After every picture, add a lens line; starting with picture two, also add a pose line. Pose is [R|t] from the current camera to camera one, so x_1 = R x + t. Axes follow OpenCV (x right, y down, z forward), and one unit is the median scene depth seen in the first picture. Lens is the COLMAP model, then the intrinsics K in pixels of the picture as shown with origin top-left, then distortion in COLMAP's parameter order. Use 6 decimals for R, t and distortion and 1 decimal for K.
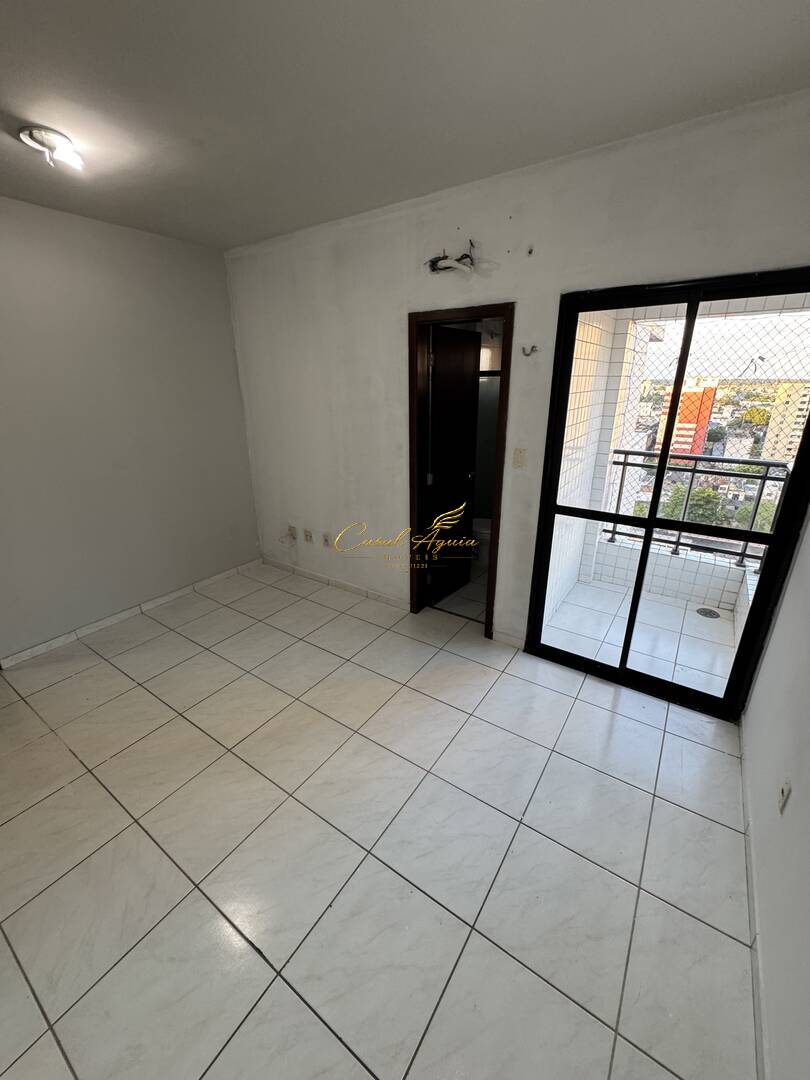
lens RADIAL K [[433.8, 0, 403.5], [0, 433.8, 543.7], [0, 0, 1]] dist [0.013525, 0.000467]
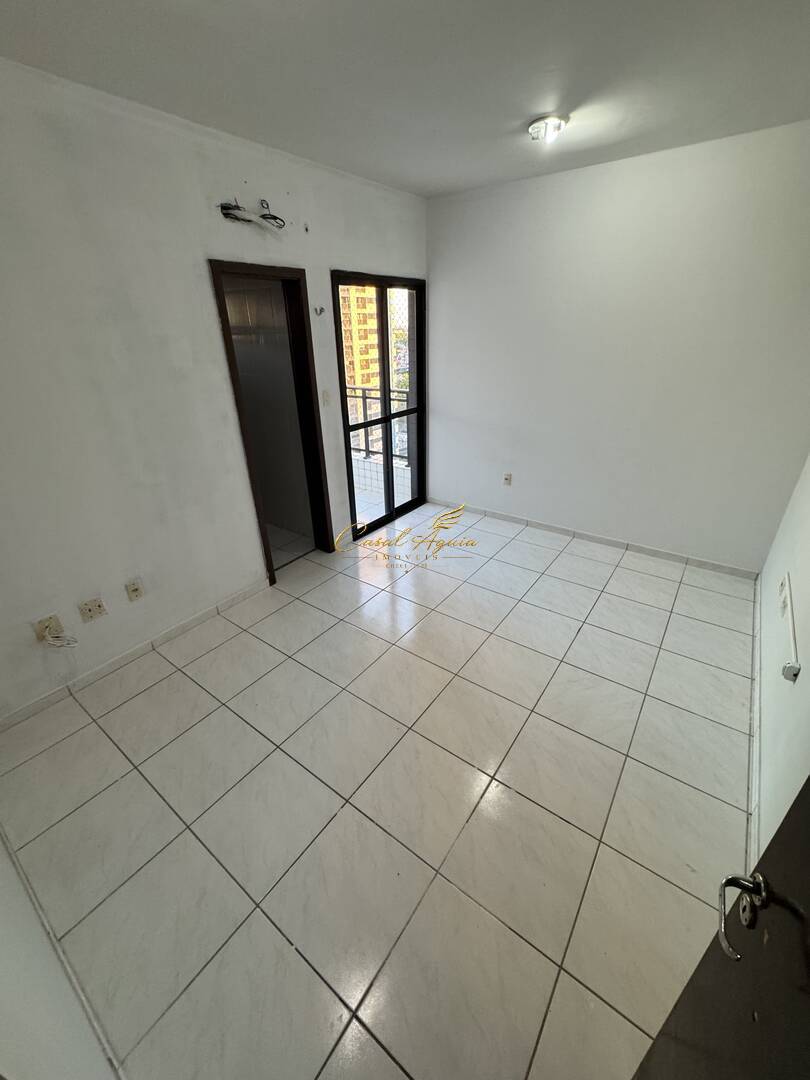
lens RADIAL K [[433.8, 0, 403.2], [0, 433.8, 544.5], [0, 0, 1]] dist [0.013525, 0.000467]
pose [[0.036126, -0.442563, 0.896010, -1.064619], [0.377330, 0.836268, 0.397841, -0.257929], [-0.925374, 0.323719, 0.197203, 0.670827]]
